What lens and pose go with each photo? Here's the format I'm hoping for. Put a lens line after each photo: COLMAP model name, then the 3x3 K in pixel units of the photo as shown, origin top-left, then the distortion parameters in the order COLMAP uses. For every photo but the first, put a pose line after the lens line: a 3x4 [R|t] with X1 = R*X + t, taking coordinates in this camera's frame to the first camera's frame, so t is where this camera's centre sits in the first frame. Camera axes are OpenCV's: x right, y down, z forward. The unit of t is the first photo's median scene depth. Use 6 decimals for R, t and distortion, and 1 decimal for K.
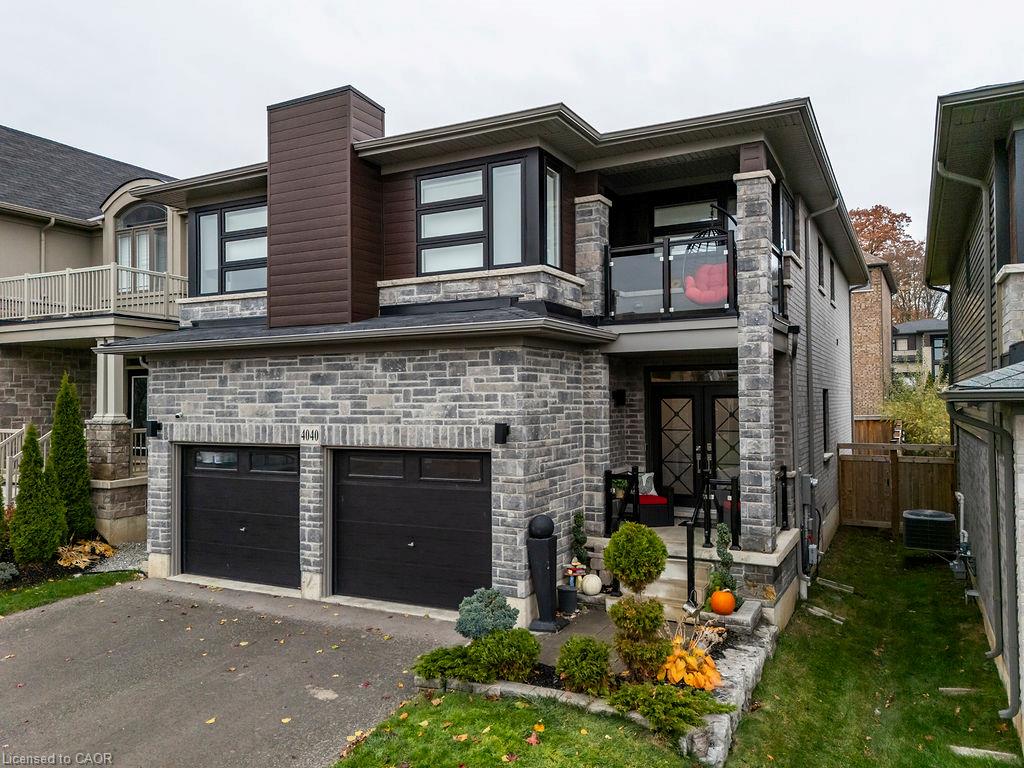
lens RADIAL K [[752.8, 0, 511.9], [0, 752.8, 379.9], [0, 0, 1]] dist [0.074620, -0.071762]
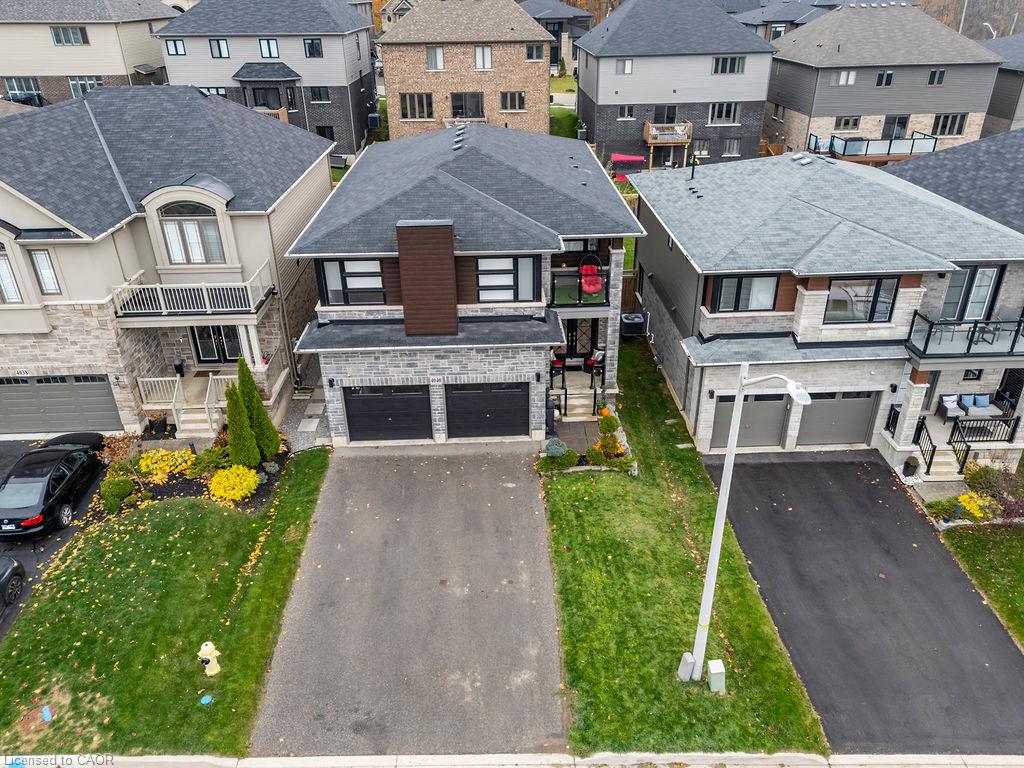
lens RADIAL K [[752.8, 0, 514.2], [0, 752.8, 385.9], [0, 0, 1]] dist [0.074620, -0.071762]
pose [[0.866986, -0.235668, 0.439084, -1.049385], [-0.006572, 0.875624, 0.482949, -0.981426], [-0.498288, -0.421596, 0.757605, -0.774953]]
